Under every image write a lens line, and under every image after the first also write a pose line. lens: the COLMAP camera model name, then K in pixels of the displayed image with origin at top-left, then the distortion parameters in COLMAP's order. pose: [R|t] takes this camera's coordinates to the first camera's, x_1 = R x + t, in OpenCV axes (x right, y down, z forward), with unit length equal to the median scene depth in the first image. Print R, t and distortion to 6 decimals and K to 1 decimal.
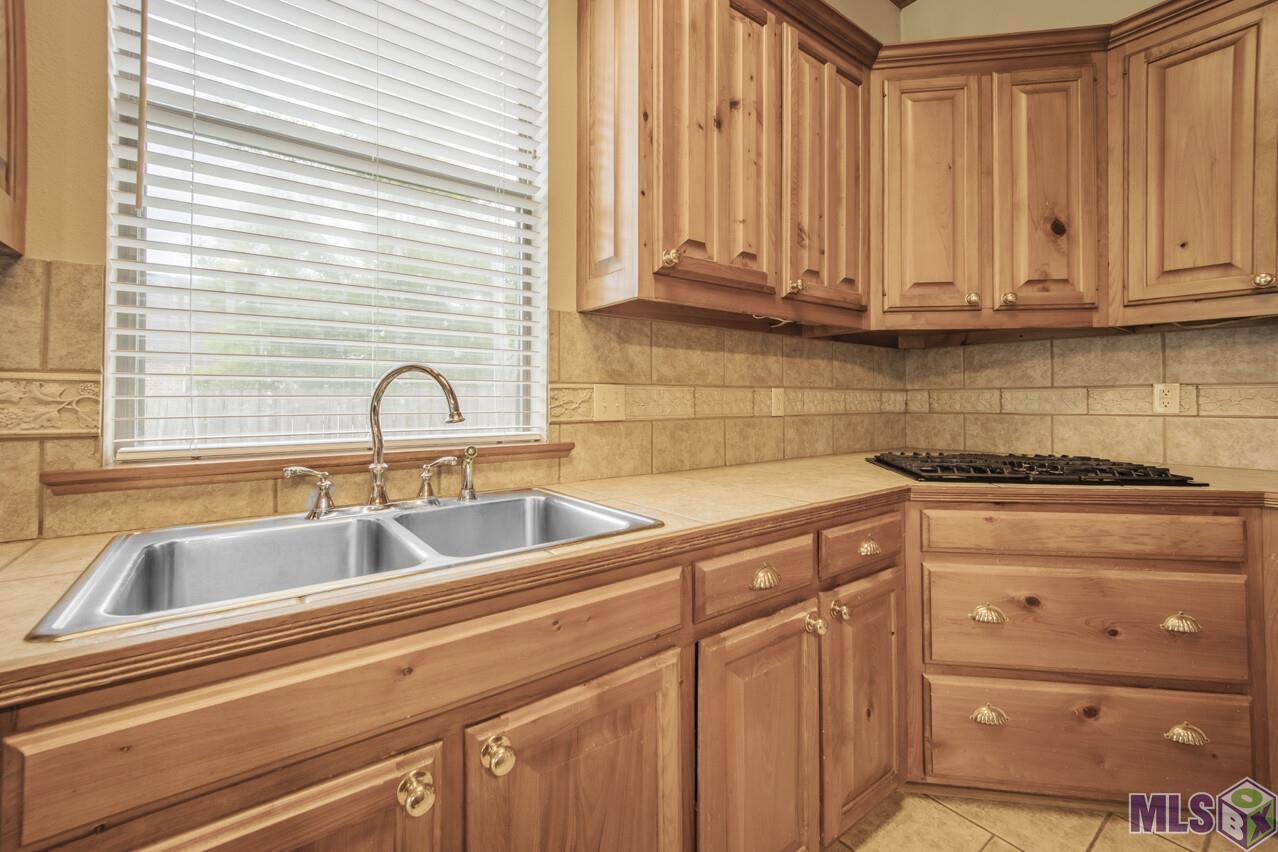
lens RADIAL K [[529.2, 0, 604.7], [0, 529.2, 392.9], [0, 0, 1]] dist [-0.000696, 0.000056]
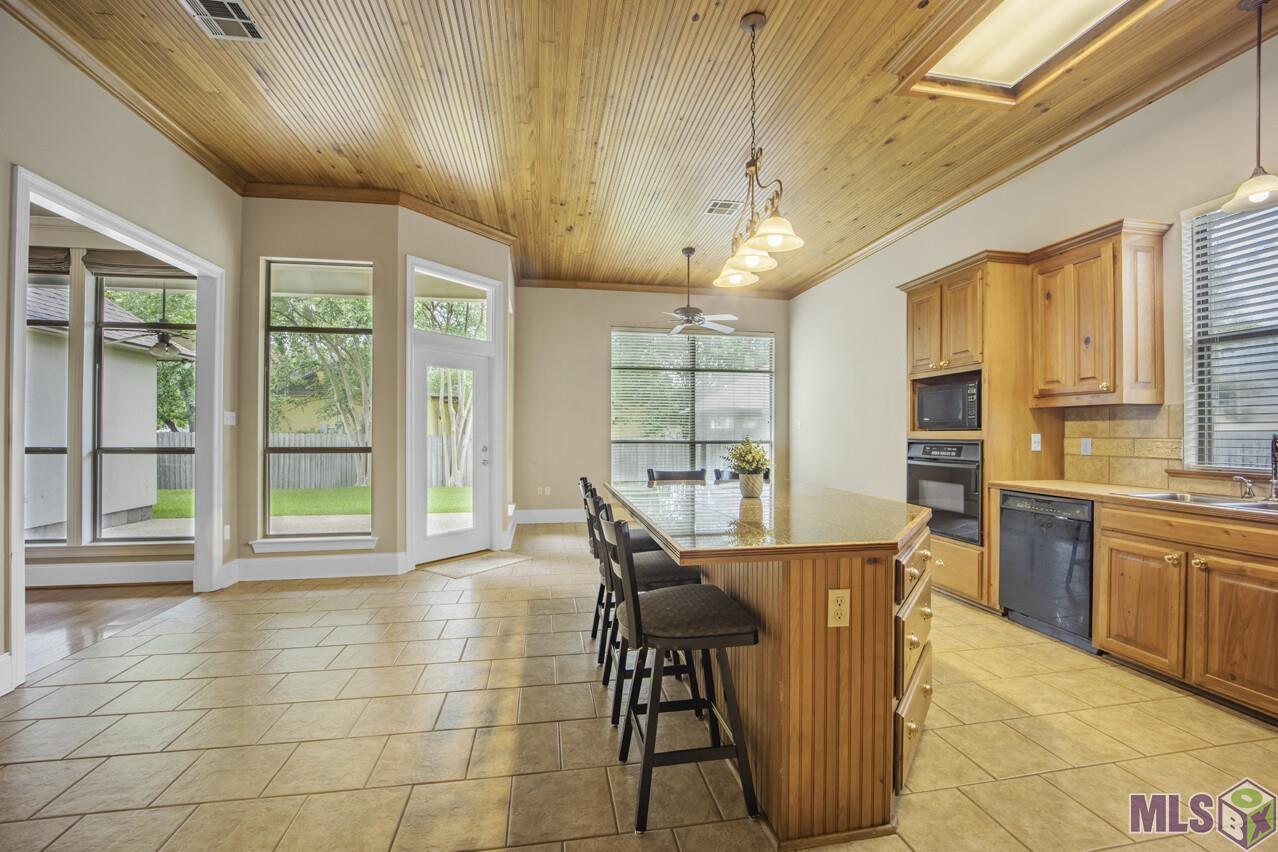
lens RADIAL K [[543.1, 0, 639.8], [0, 543.1, 430.9], [0, 0, 1]] dist [-0.001703, -0.000038]
pose [[-0.425823, -0.008677, -0.904765, 1.703995], [0.003493, 0.999931, -0.011234, -0.032407], [0.904800, -0.007944, -0.425763, -0.258123]]
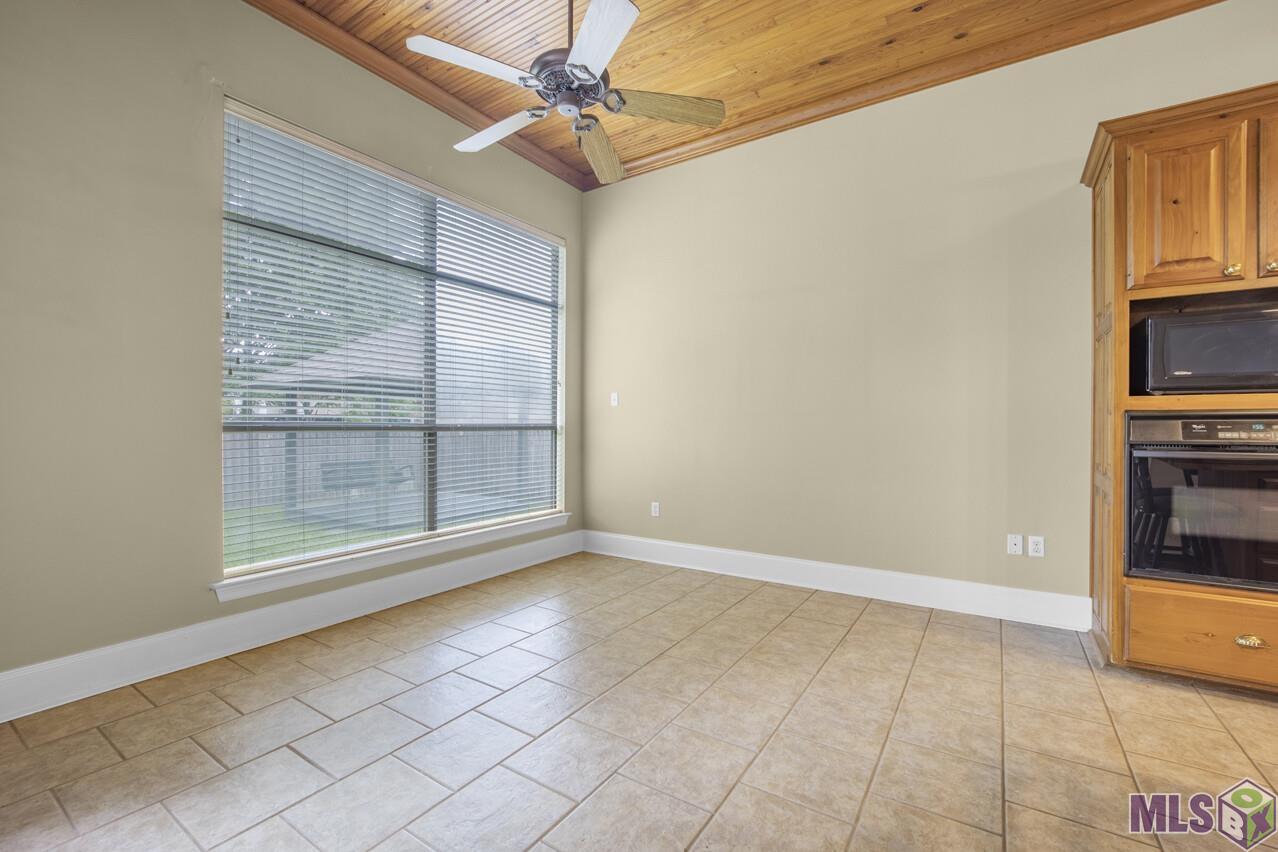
lens RADIAL K [[543.1, 0, 639.8], [0, 543.1, 430.9], [0, 0, 1]] dist [-0.001703, -0.000038]
pose [[0.367715, 0.009958, -0.929885, -0.210491], [0.005999, 0.999896, 0.013080, 0.004938], [0.929919, -0.010388, 0.367617, -1.760925]]
